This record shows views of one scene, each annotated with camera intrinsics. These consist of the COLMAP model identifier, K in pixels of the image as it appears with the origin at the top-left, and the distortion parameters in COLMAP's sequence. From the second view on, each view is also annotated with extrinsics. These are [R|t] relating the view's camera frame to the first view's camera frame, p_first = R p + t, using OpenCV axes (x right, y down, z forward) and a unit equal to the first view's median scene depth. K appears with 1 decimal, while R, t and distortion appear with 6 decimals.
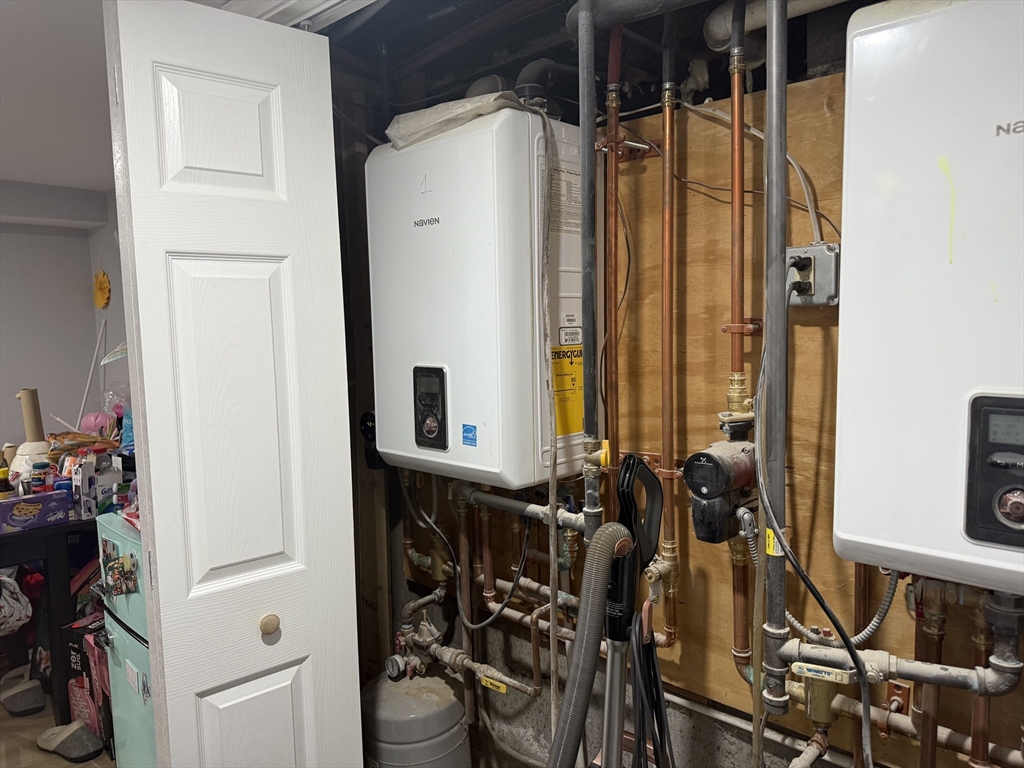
lens RADIAL K [[716.2, 0, 512.0], [0, 716.2, 384.0], [0, 0, 1]] dist [0.057091, -0.078373]
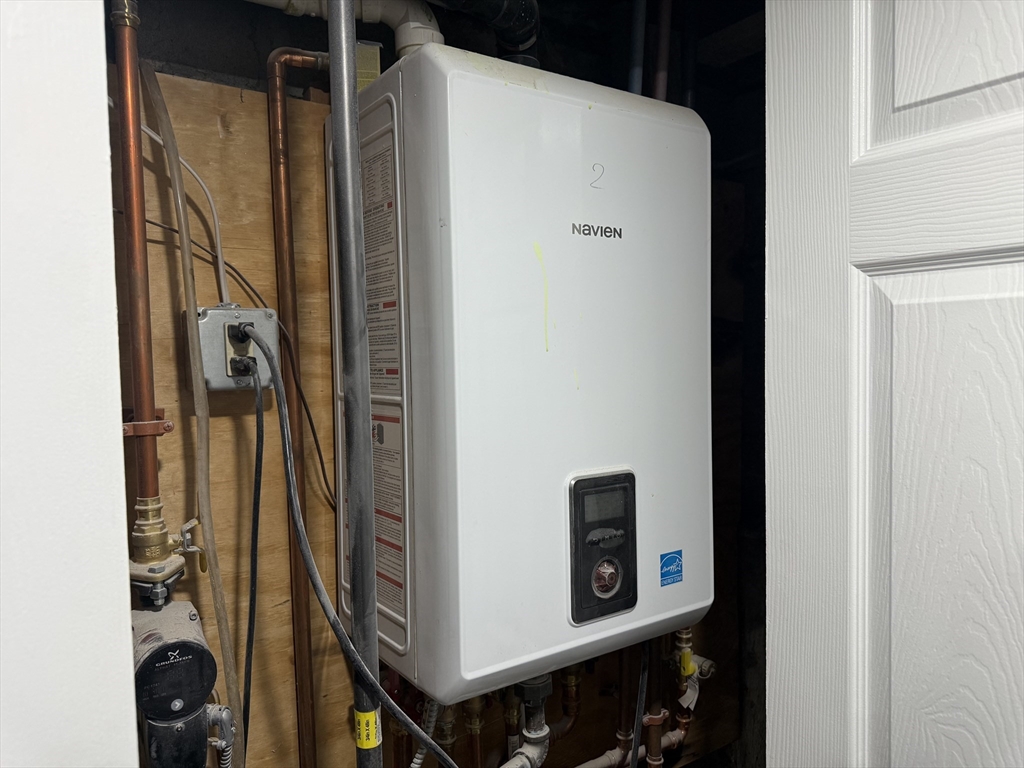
lens RADIAL K [[716.2, 0, 512.0], [0, 716.2, 384.0], [0, 0, 1]] dist [0.057091, -0.078373]
pose [[0.216891, -0.026524, 0.975835, -0.250006], [0.101972, 0.994778, 0.004374, -0.090824], [-0.970855, 0.098560, 0.218463, 0.577443]]
